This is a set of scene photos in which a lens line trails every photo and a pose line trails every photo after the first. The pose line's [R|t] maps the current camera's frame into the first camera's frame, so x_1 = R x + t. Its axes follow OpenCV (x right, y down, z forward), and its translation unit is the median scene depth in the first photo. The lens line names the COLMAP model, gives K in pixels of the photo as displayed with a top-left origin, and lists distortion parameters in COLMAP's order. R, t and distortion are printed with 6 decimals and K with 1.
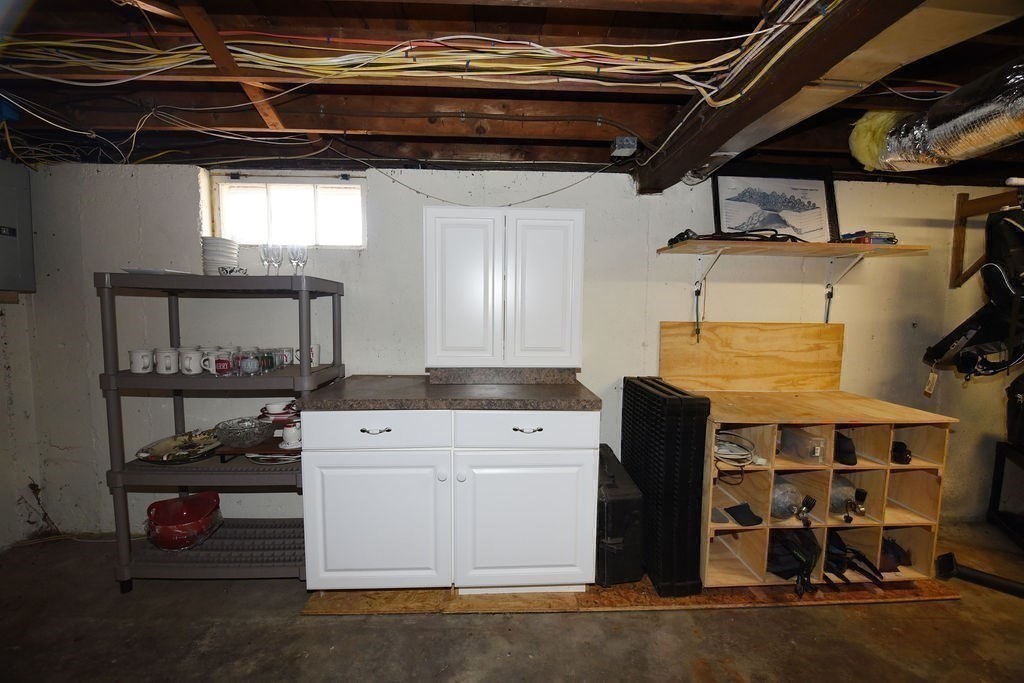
lens RADIAL K [[411.7, 0, 511.1], [0, 411.7, 343.8], [0, 0, 1]] dist [-0.013124, -0.000551]
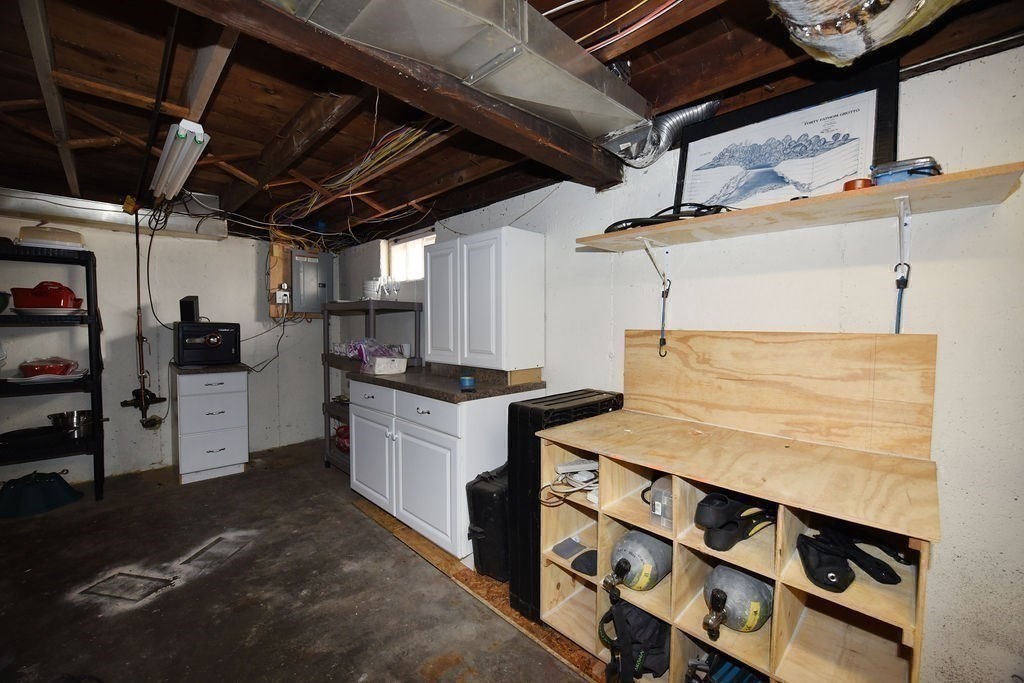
lens RADIAL K [[411.7, 0, 507.3], [0, 411.7, 341.3], [0, 0, 1]] dist [-0.013124, -0.000551]
pose [[0.667310, 0.023078, -0.744423, 0.839391], [-0.053317, 0.998436, -0.016841, -0.001826], [0.742869, 0.050928, 0.667496, 0.235773]]
